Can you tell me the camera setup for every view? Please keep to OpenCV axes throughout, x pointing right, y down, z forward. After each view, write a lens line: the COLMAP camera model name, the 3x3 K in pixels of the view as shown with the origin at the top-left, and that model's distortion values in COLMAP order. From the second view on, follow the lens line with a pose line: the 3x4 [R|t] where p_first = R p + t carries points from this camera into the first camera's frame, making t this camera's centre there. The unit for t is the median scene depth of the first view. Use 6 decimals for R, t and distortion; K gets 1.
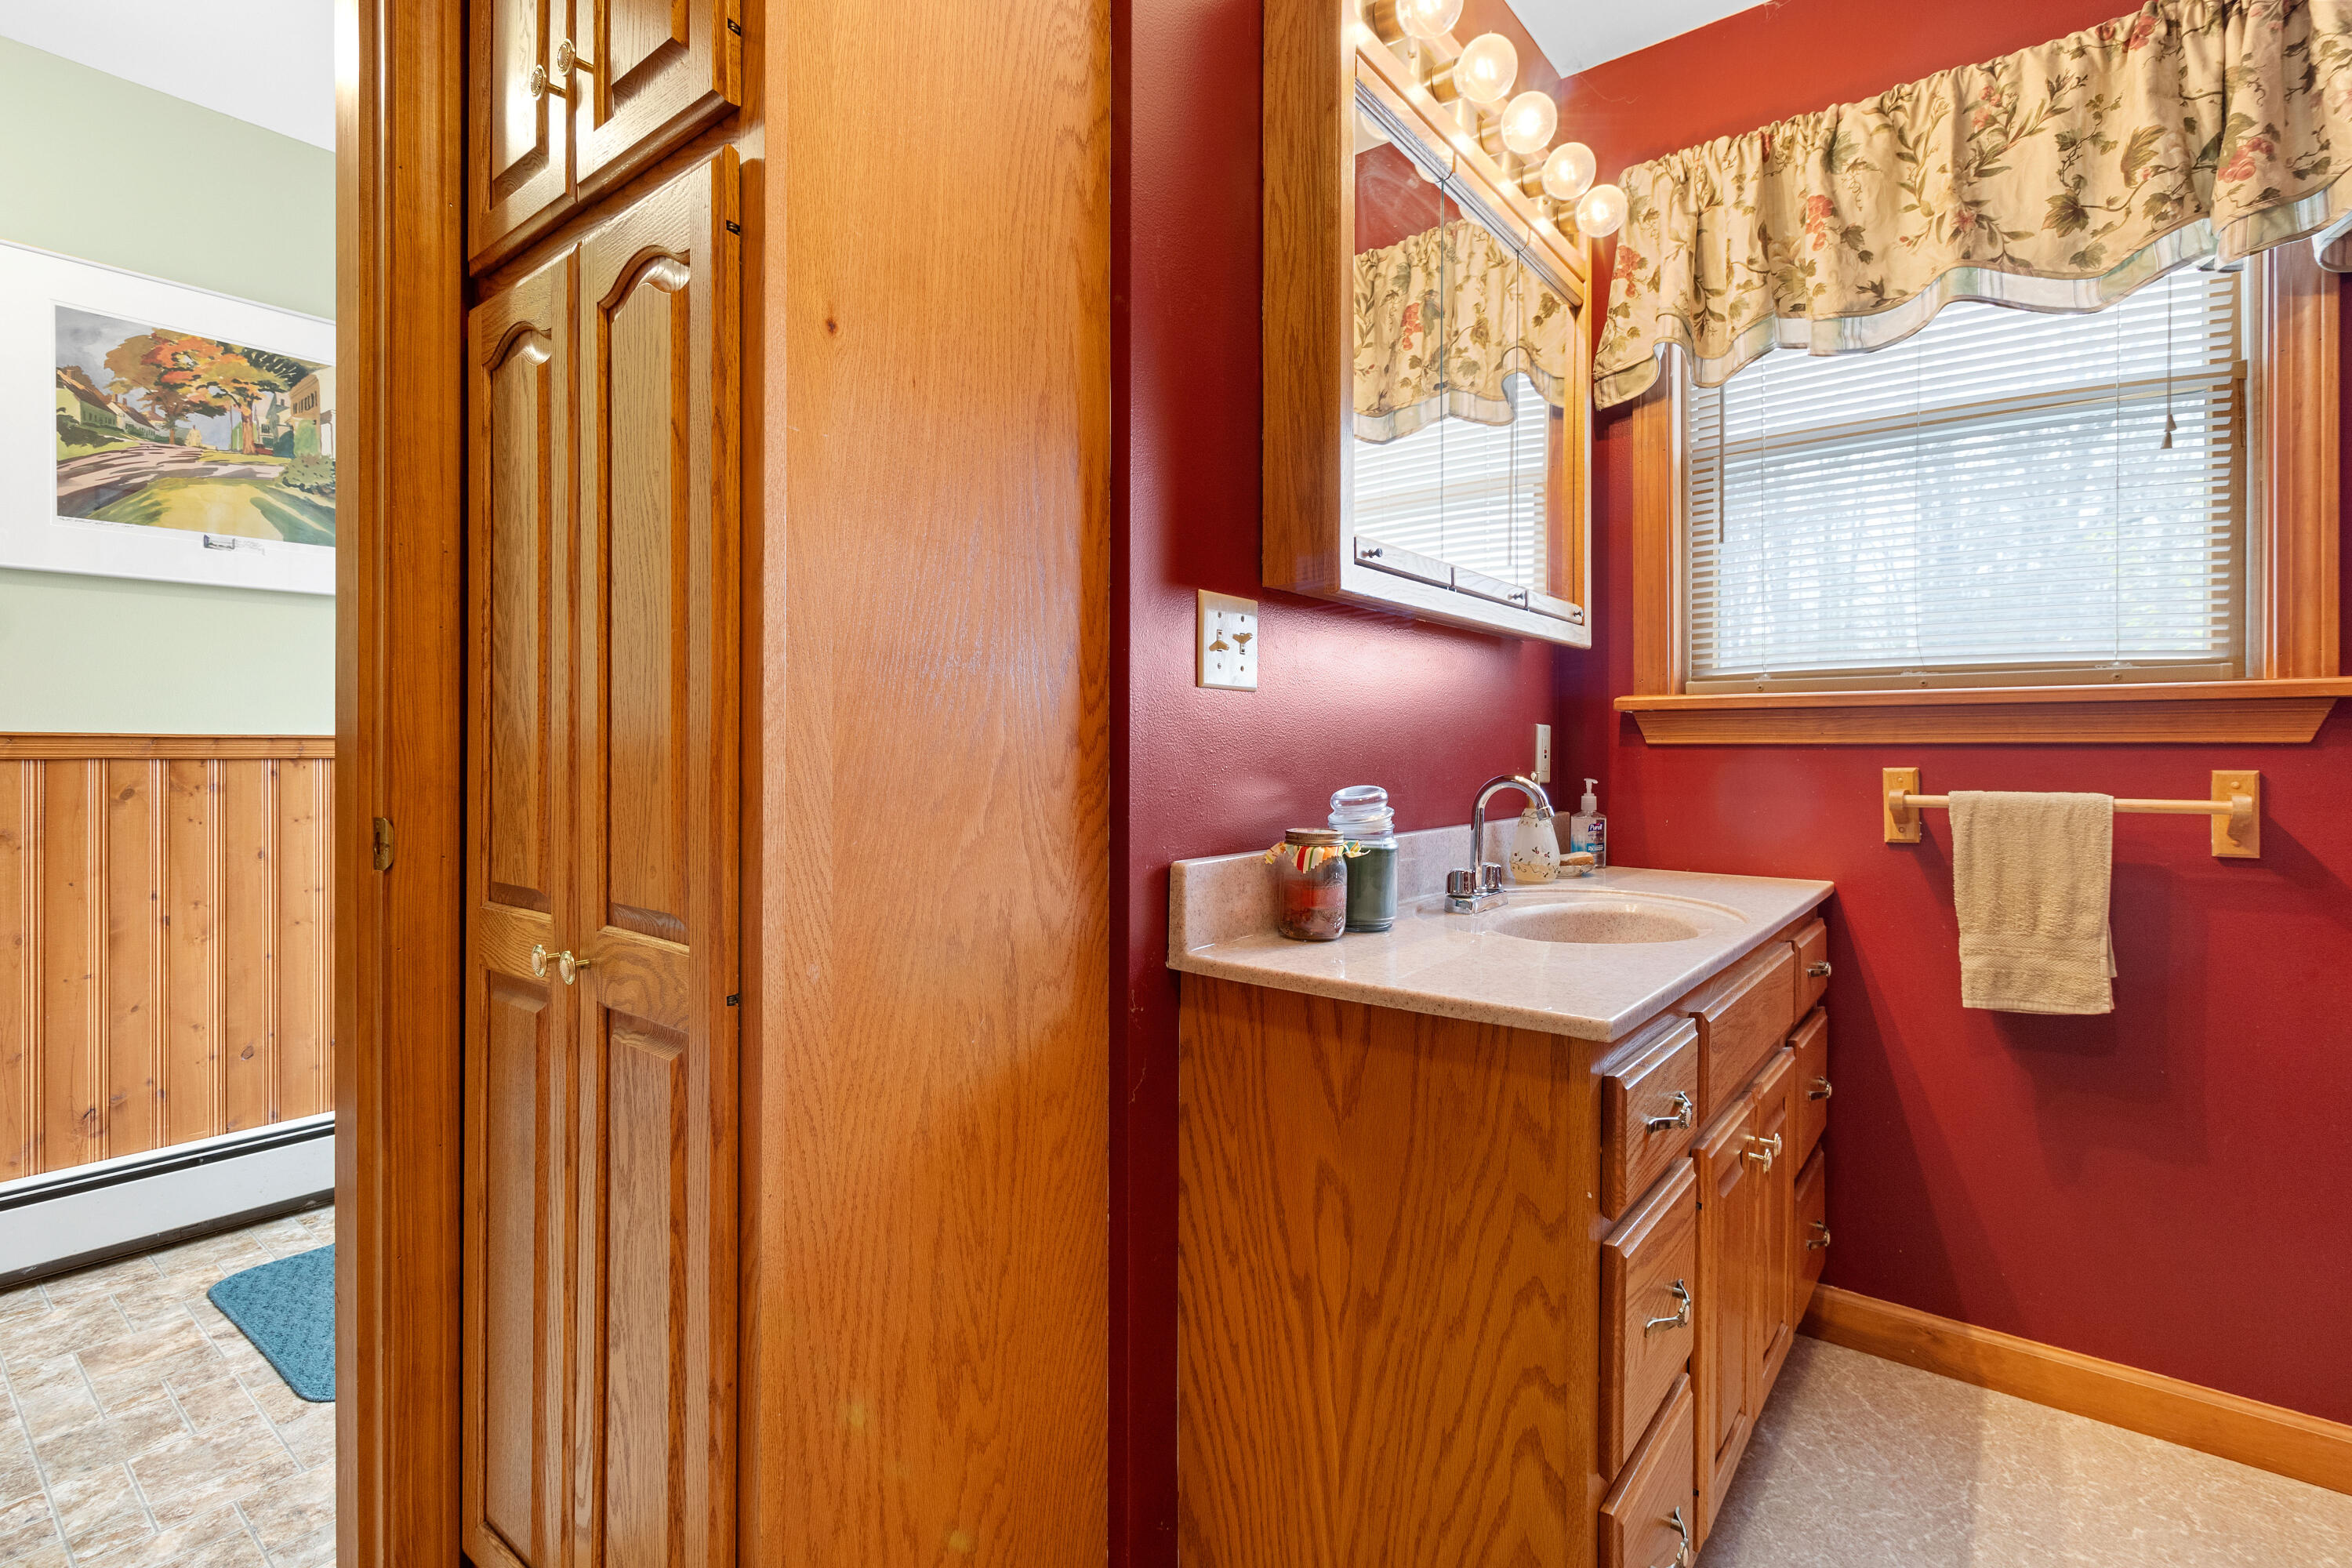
lens RADIAL K [[1084.7, 0, 1195.3], [0, 1084.7, 764.5], [0, 0, 1]] dist [0.001804, 0.000183]
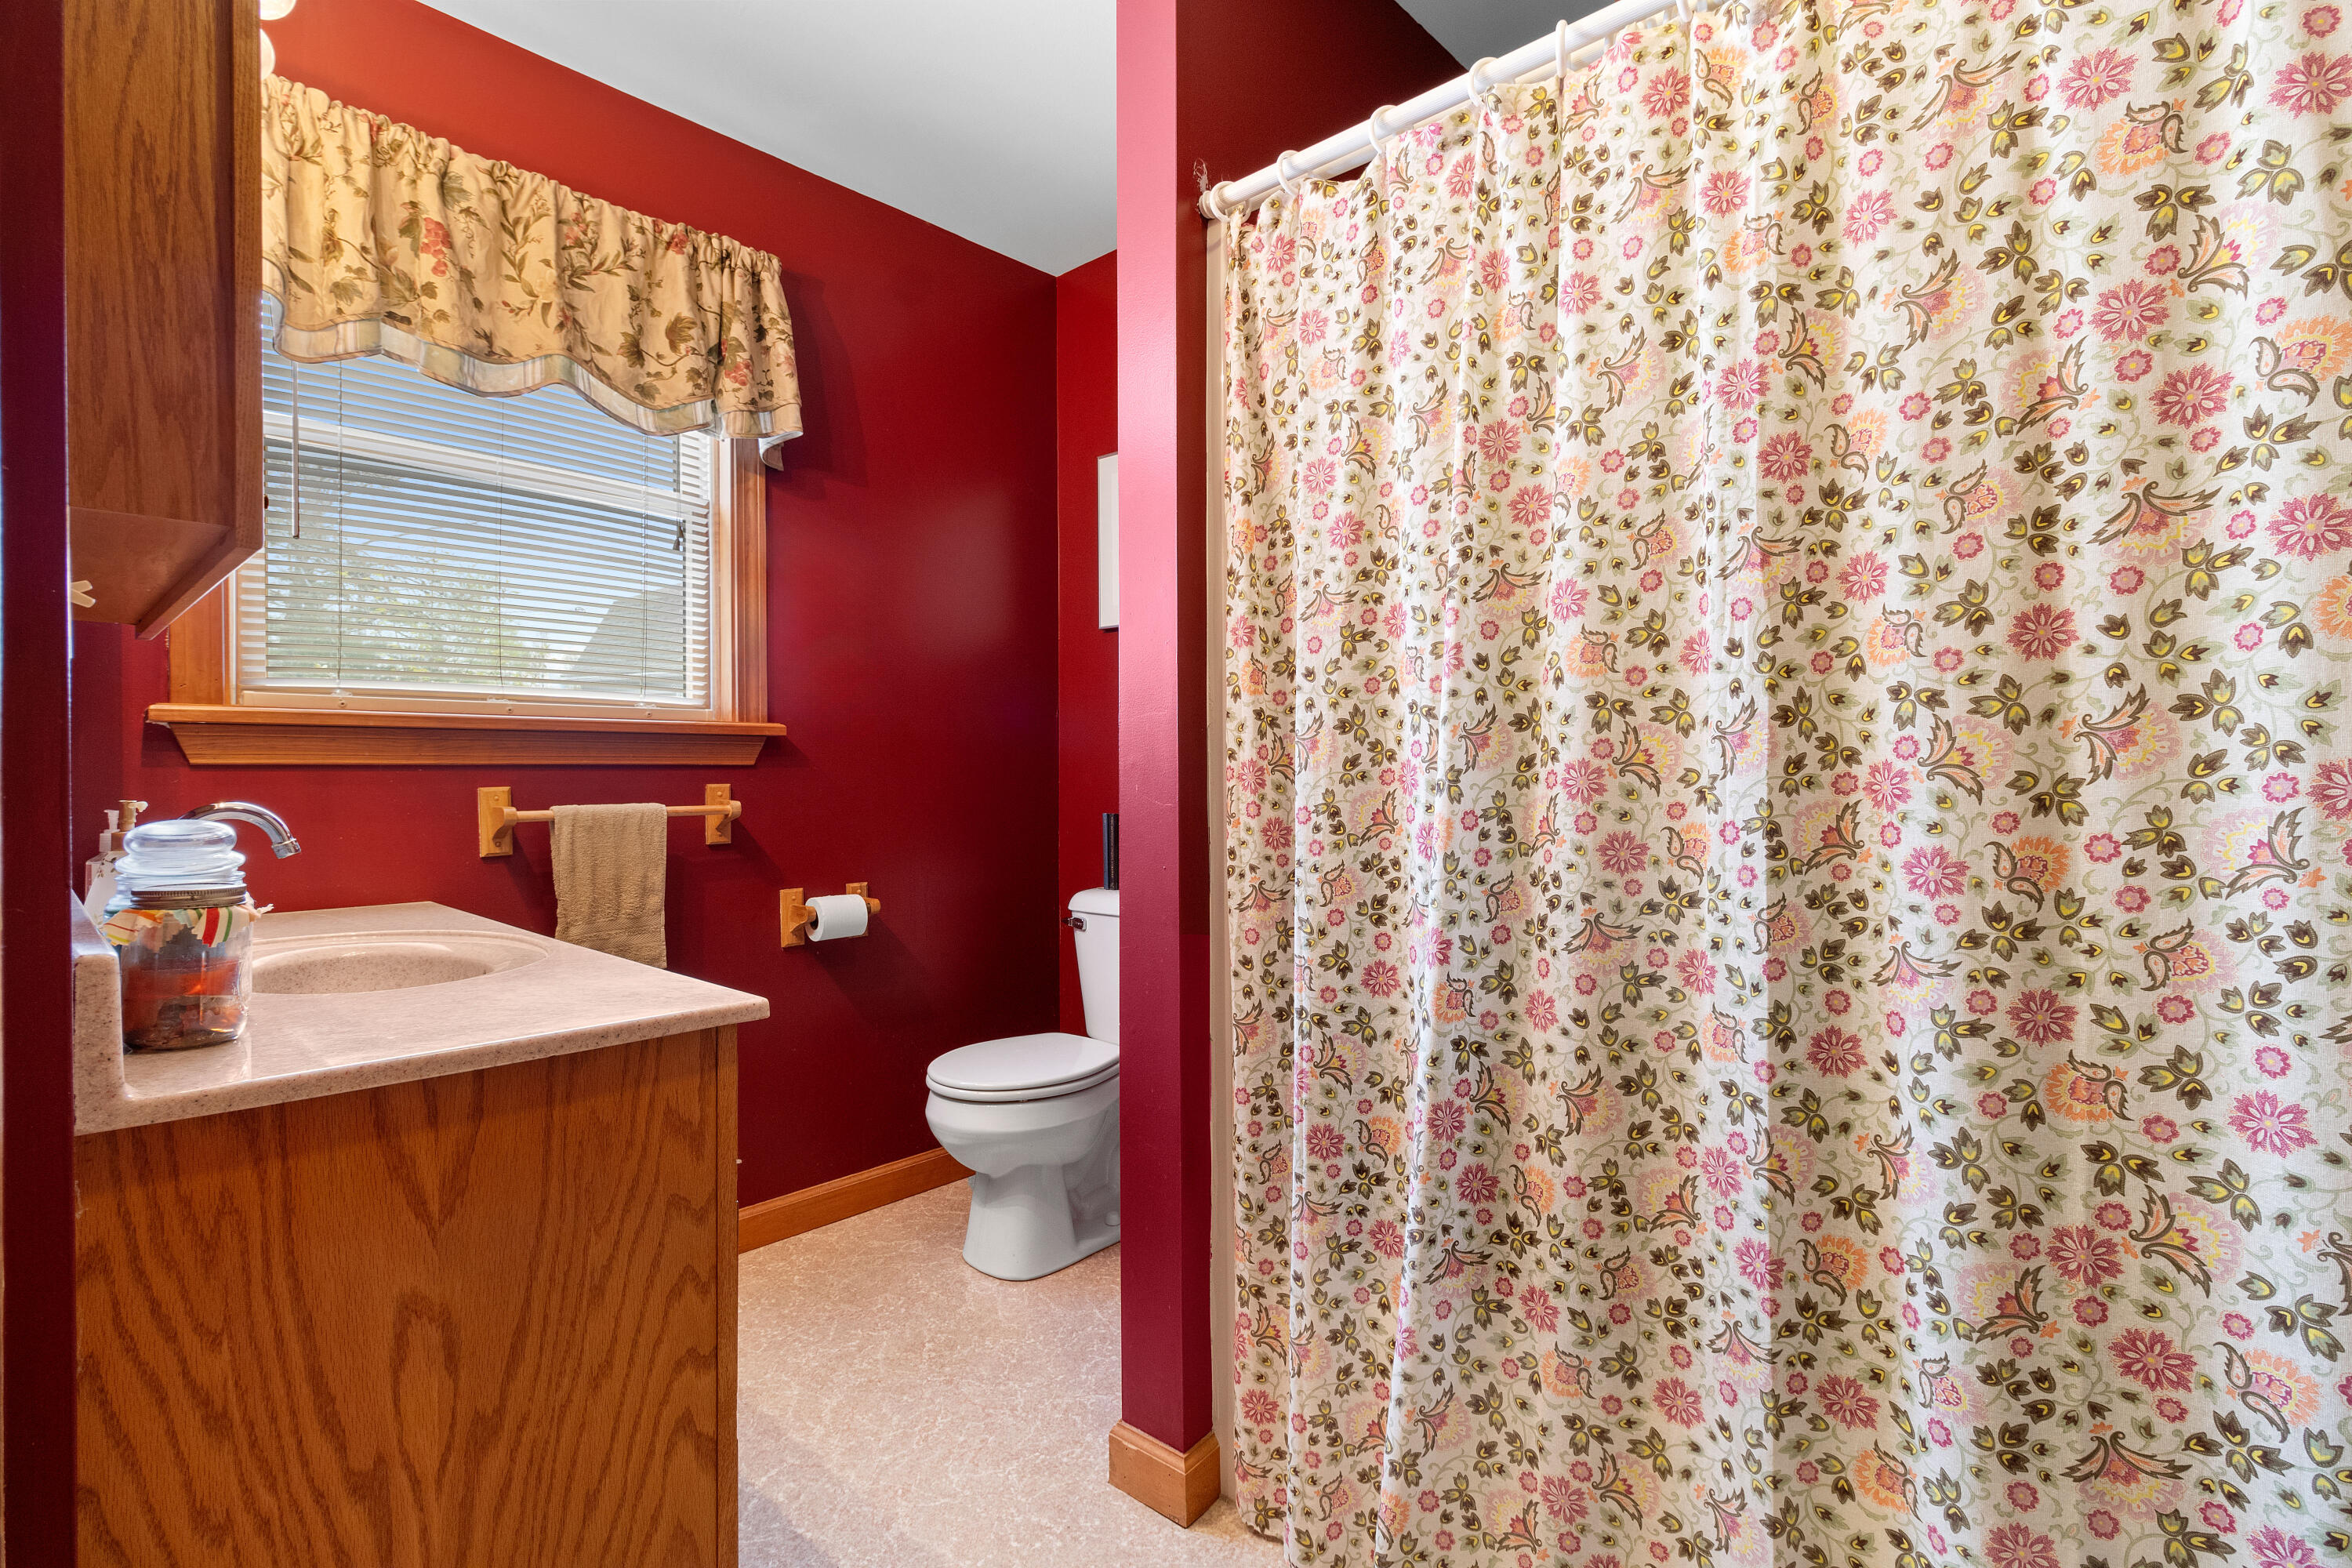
lens RADIAL K [[1072.2, 0, 1175.9], [0, 1072.2, 793.4], [0, 0, 1]] dist [0.001971, 0.000103]
pose [[0.093879, -0.021436, 0.995353, -0.406466], [0.018441, 0.999634, 0.019789, 0.000434], [-0.995413, 0.016497, 0.094240, 0.255521]]
